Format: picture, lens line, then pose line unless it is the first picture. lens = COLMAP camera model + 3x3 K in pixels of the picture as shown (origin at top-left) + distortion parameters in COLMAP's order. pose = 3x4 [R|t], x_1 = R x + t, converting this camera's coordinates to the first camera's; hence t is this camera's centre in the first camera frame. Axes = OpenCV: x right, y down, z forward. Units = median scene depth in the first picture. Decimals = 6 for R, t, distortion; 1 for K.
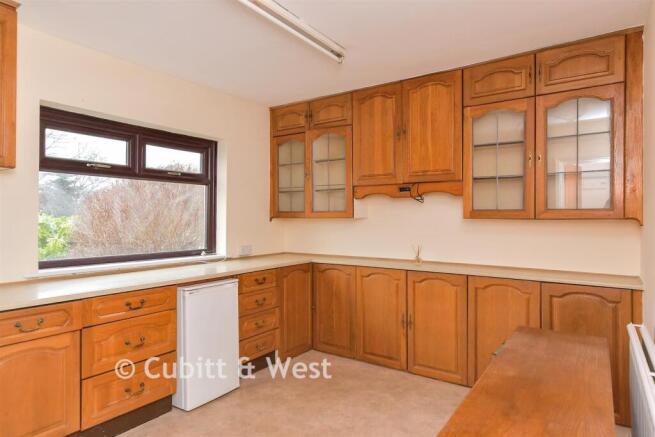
lens RADIAL K [[389.8, 0, 326.3], [0, 389.8, 215.6], [0, 0, 1]] dist [0.001186, 0.000190]
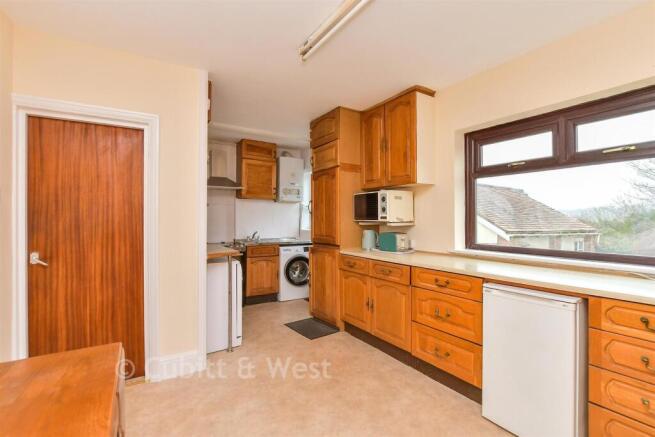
lens RADIAL K [[293.5, 0, 325.9], [0, 293.5, 223.6], [0, 0, 1]] dist [0.002278, 0.000456]
pose [[-0.394466, -0.000145, -0.918910, 0.438265], [-0.000555, 1.000000, 0.000081, 0.043261], [0.918910, 0.000542, -0.394466, 0.939944]]
